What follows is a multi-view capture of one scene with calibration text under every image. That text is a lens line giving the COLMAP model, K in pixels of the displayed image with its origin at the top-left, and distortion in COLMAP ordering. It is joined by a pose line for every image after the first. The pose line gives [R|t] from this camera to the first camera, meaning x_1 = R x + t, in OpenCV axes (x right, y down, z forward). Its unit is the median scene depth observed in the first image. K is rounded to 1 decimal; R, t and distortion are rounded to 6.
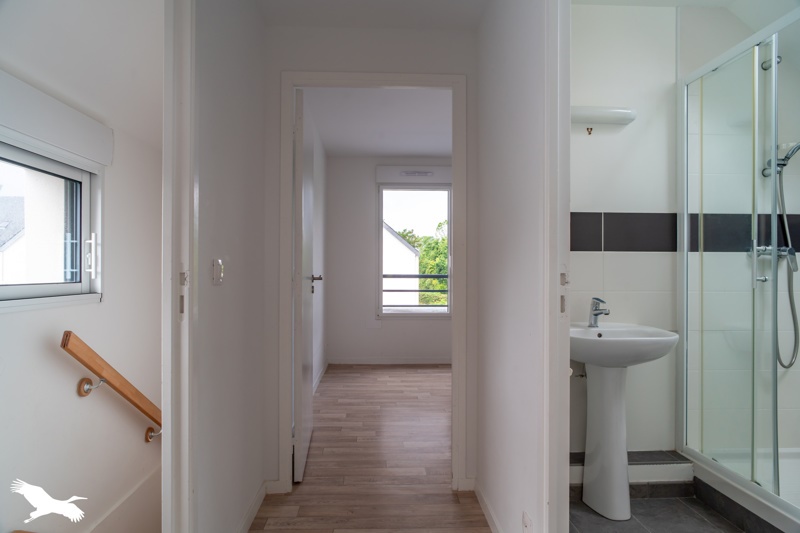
lens RADIAL K [[453.8, 0, 399.0], [0, 453.8, 274.1], [0, 0, 1]] dist [-0.000940, -0.000100]
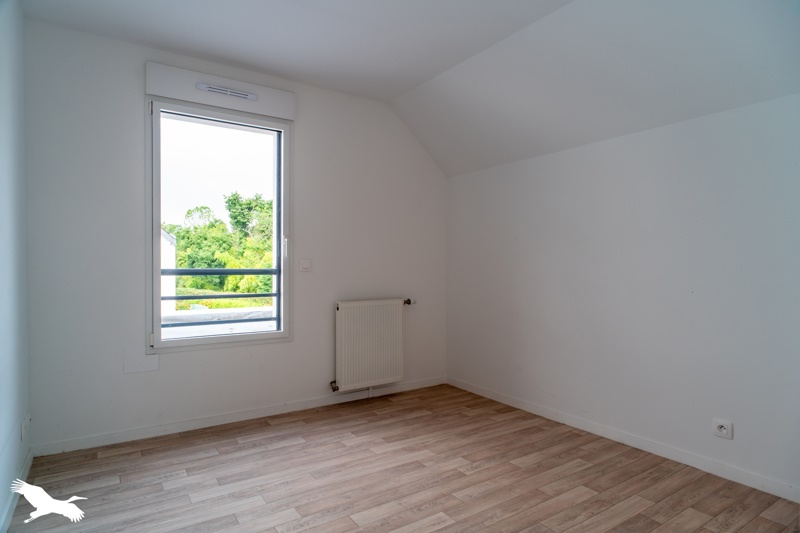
lens RADIAL K [[453.8, 0, 399.0], [0, 453.8, 274.1], [0, 0, 1]] dist [-0.000940, -0.000100]
pose [[0.864995, -0.006738, 0.501736, -0.060777], [-0.001195, 0.999879, 0.015488, -0.001833], [-0.501780, -0.013997, 0.864882, 0.392256]]
